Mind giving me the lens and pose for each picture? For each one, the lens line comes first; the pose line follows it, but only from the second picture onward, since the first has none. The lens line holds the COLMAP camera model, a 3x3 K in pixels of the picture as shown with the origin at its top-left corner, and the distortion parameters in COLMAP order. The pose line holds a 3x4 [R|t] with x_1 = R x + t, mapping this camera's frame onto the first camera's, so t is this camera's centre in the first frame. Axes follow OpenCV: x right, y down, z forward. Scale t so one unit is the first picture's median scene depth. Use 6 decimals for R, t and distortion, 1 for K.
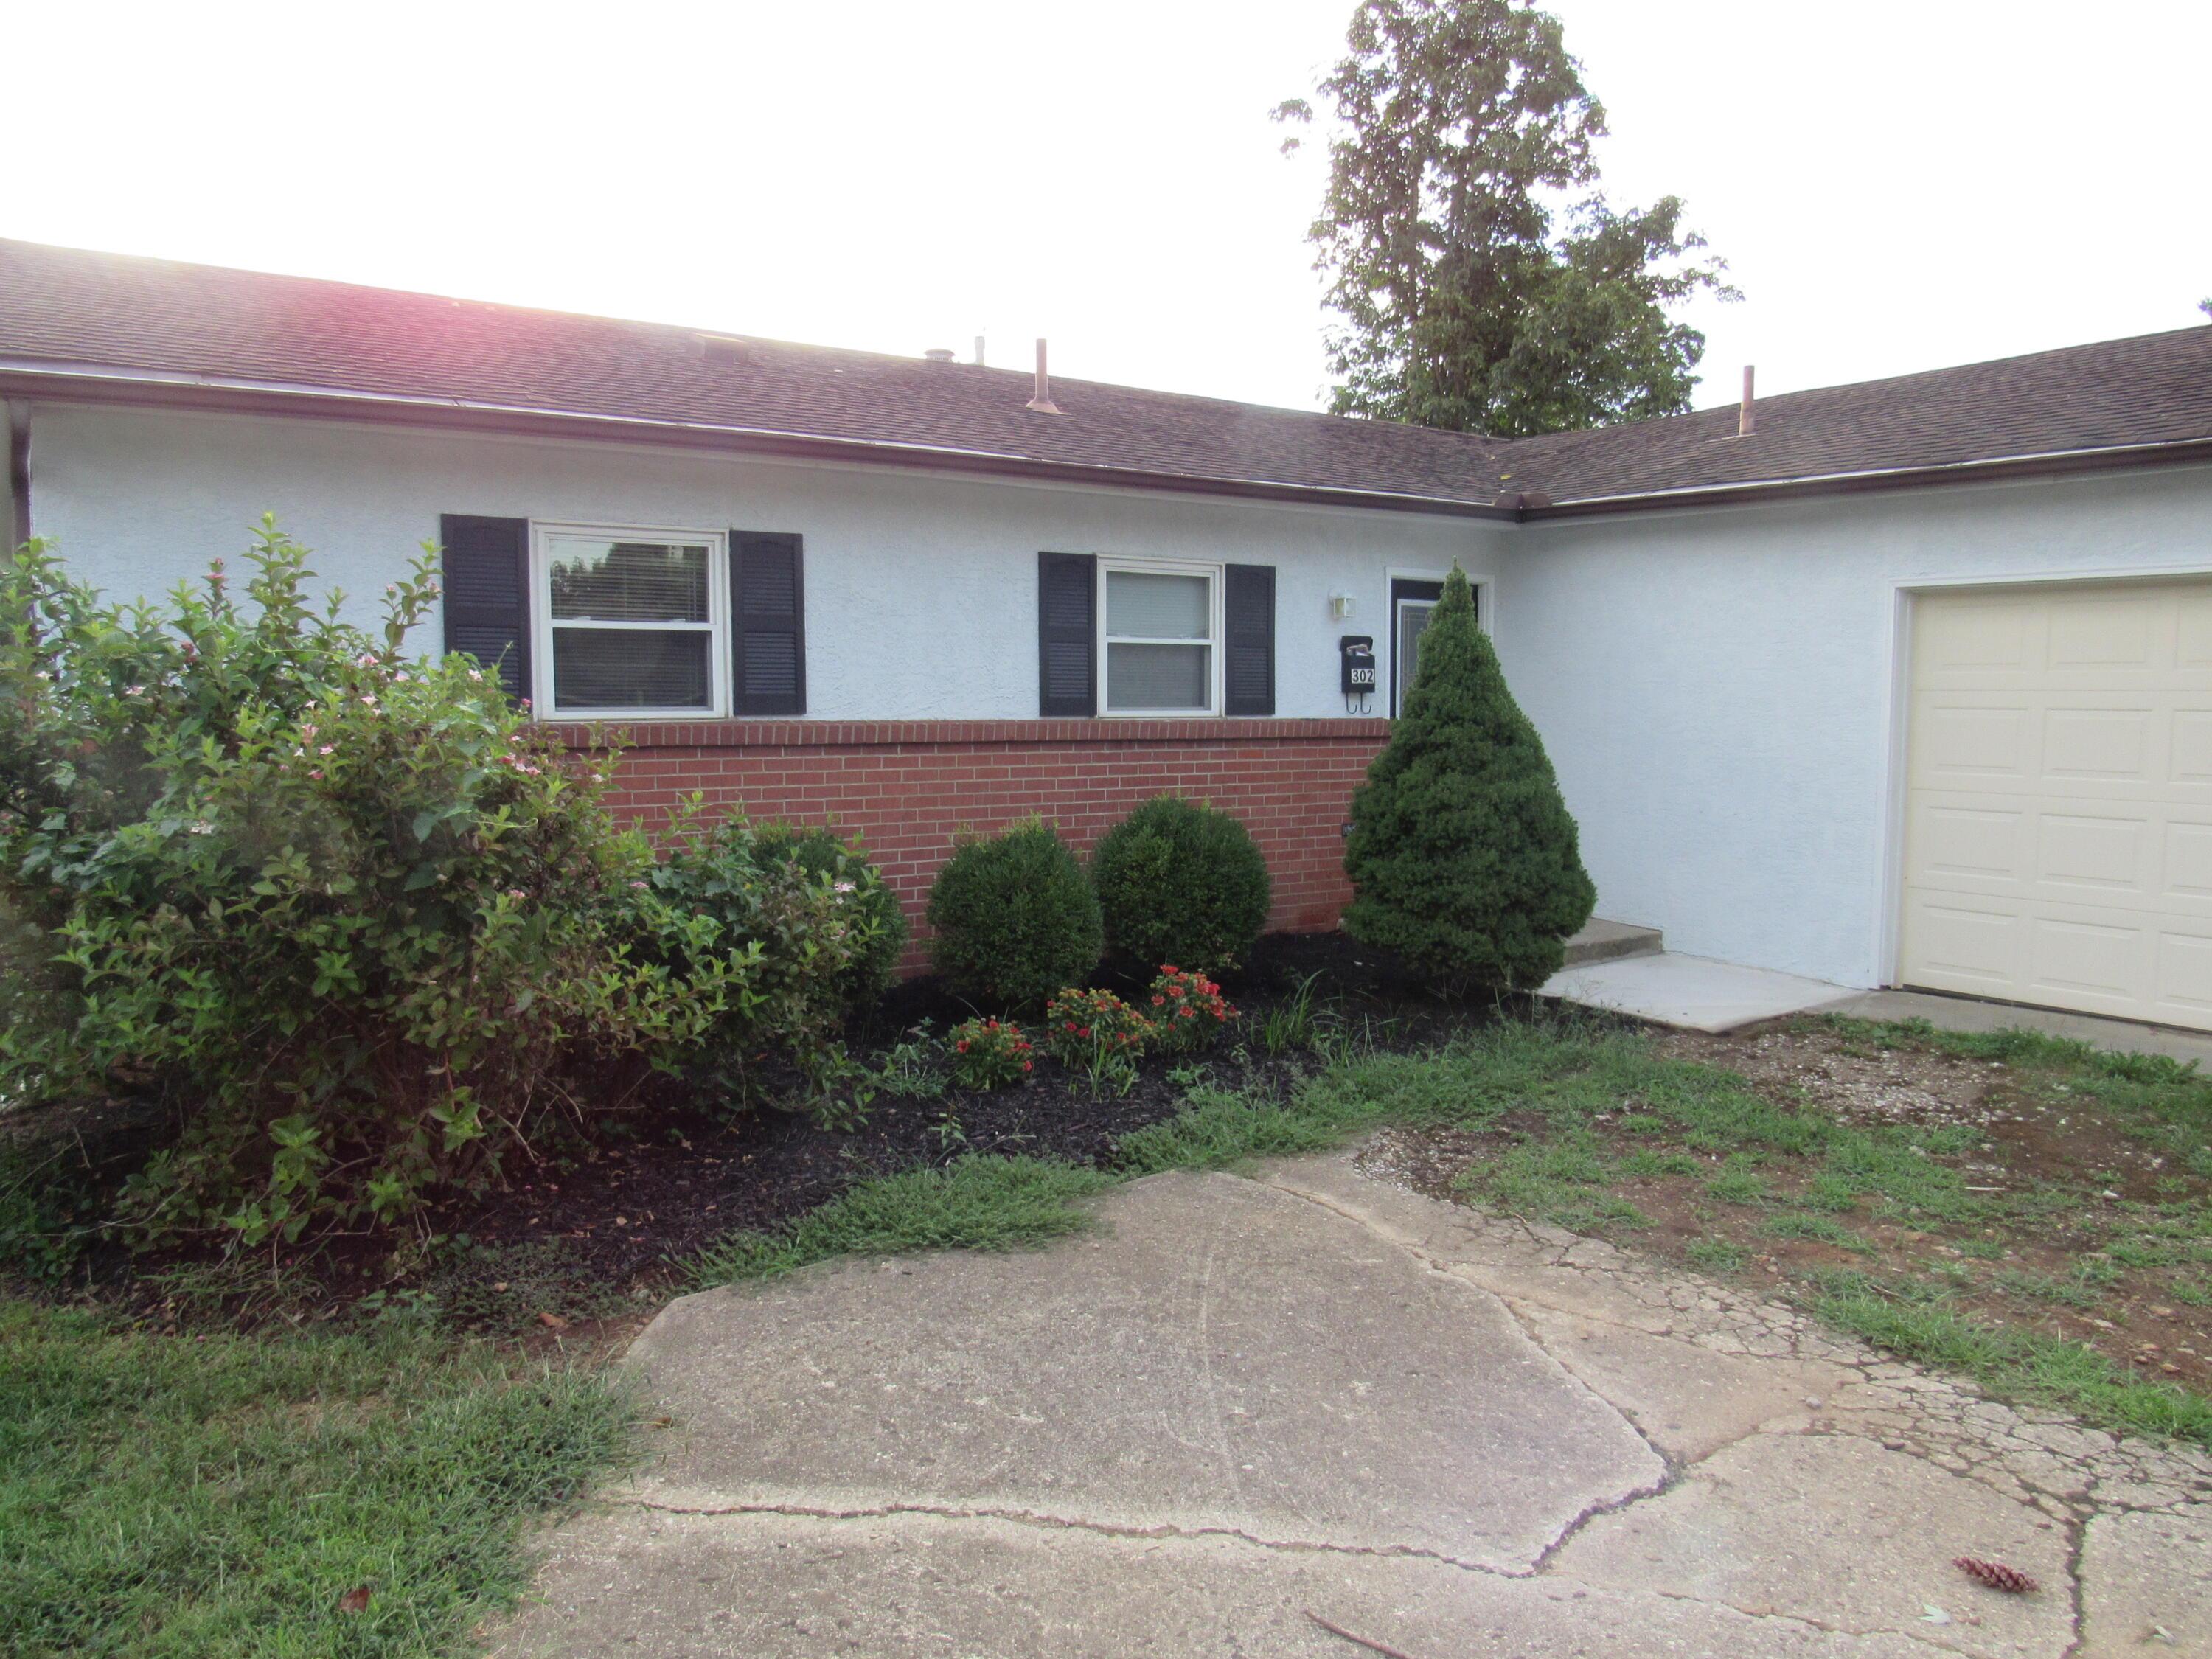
lens RADIAL K [[1602.9, 0, 1097.9], [0, 1602.9, 831.8], [0, 0, 1]] dist [-0.043760, 0.028565]
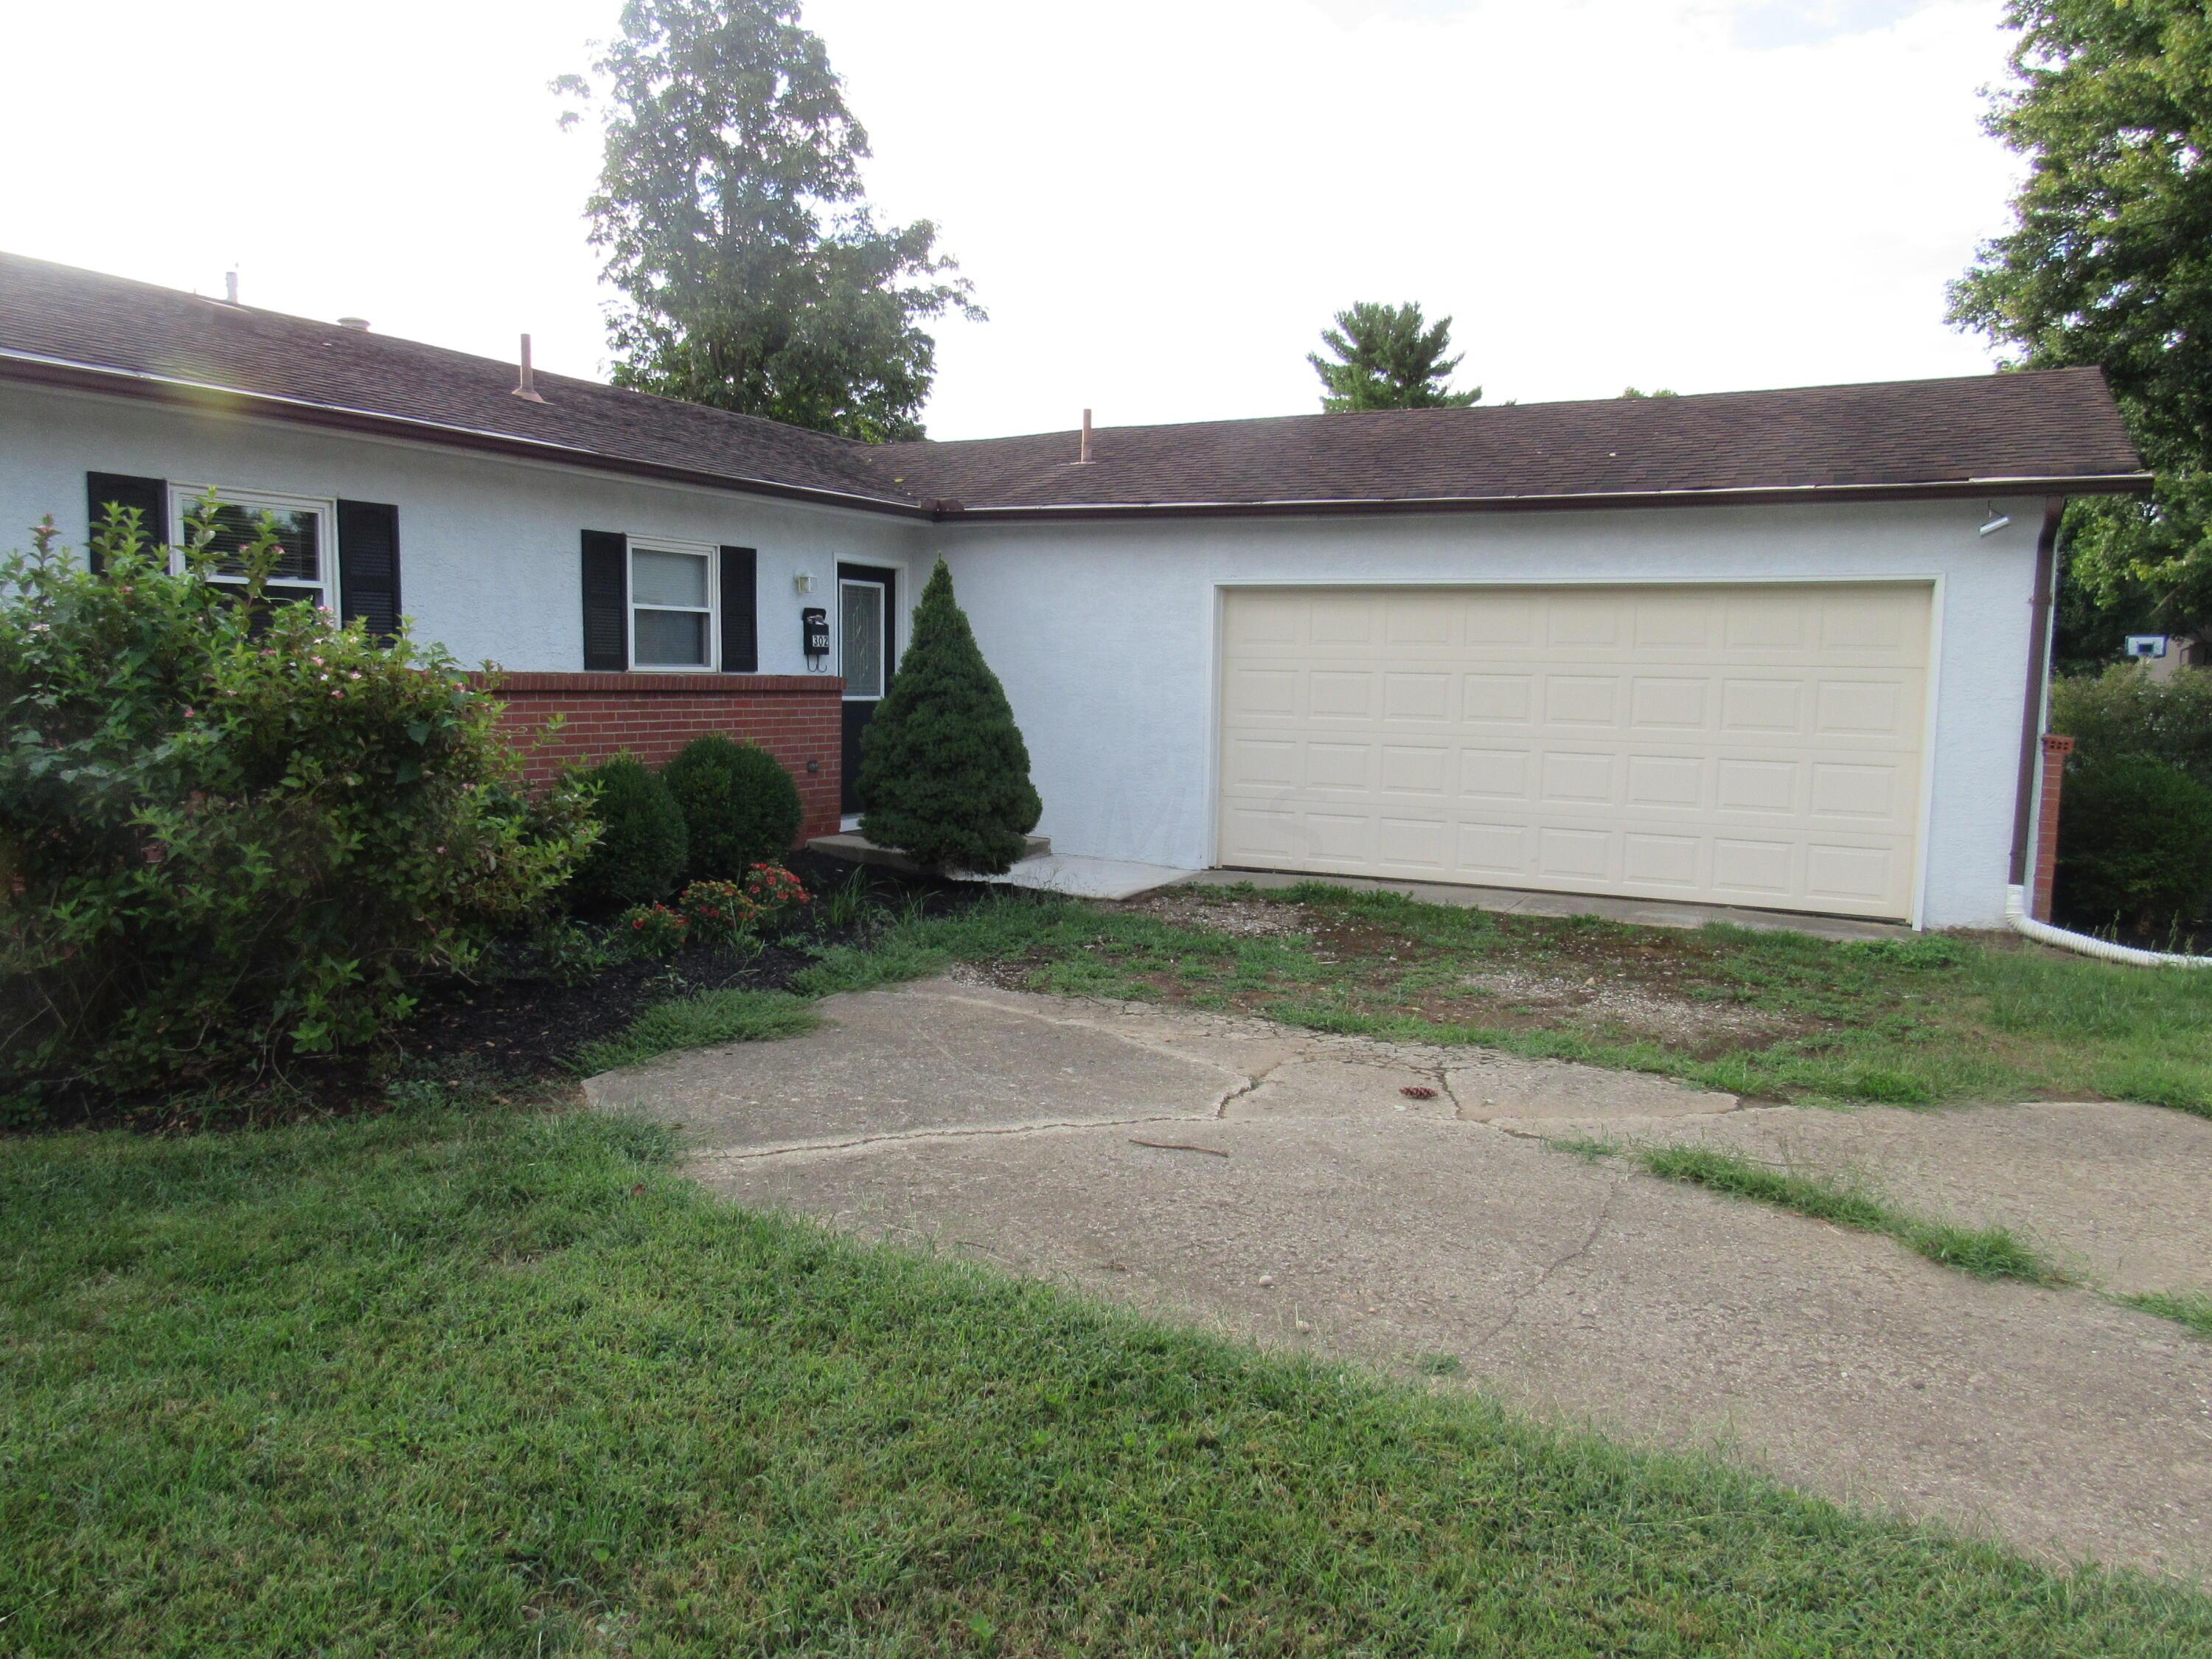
lens RADIAL K [[1563.4, 0, 1102.5], [0, 1563.4, 831.8], [0, 0, 1]] dist [-0.033397, -0.003112]
pose [[0.887264, -0.034441, 0.459975, -0.240764], [0.024733, 0.999326, 0.027118, 0.026564], [-0.460599, -0.012684, 0.887518, -0.199874]]
